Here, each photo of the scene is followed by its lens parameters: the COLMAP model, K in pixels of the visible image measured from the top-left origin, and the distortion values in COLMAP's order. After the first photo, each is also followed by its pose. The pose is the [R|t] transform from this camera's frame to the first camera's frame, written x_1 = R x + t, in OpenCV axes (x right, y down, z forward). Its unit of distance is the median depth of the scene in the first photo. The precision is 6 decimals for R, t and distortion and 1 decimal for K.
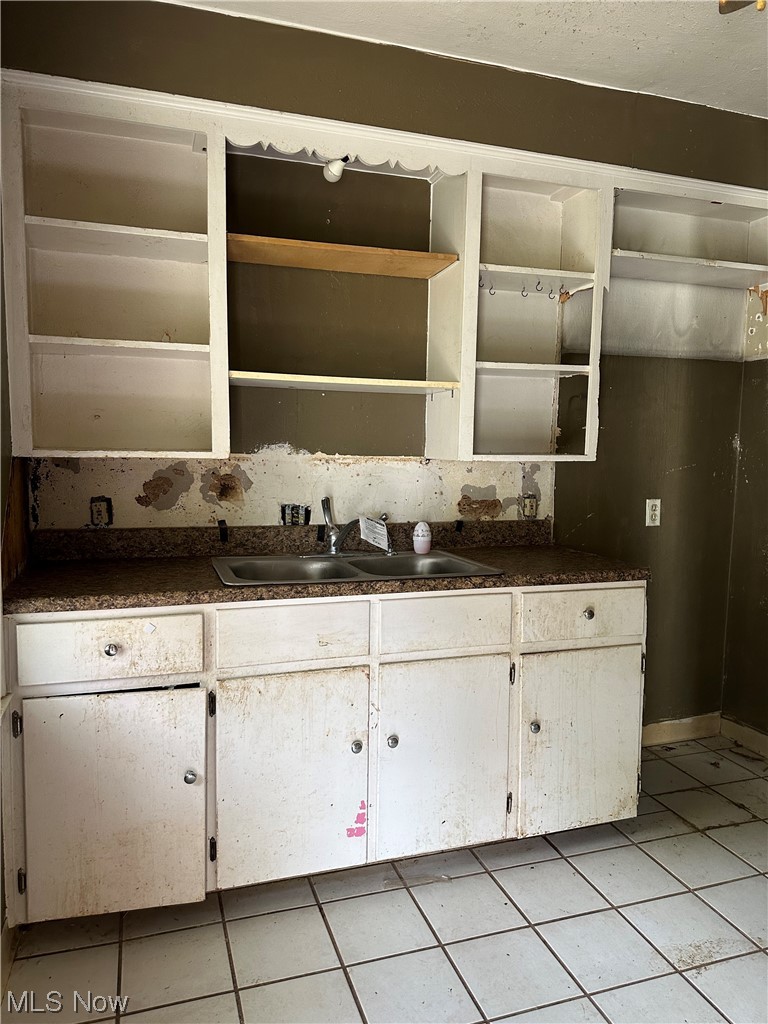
lens RADIAL K [[705.7, 0, 382.4], [0, 705.7, 512.1], [0, 0, 1]] dist [0.034284, -0.006659]
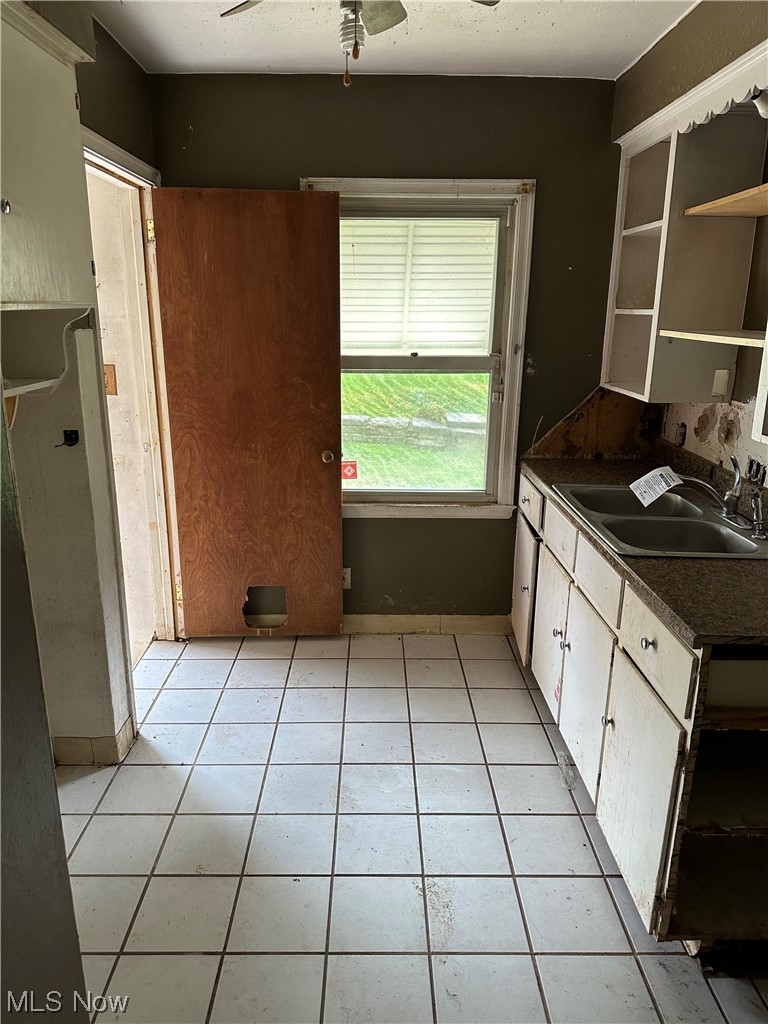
lens RADIAL K [[705.7, 0, 382.0], [0, 705.7, 513.4], [0, 0, 1]] dist [0.034284, -0.006659]
pose [[-0.301628, 0.250069, -0.920047, 1.004314], [-0.097208, 0.951896, 0.290594, -0.187434], [0.948457, 0.177087, -0.262810, 0.832643]]
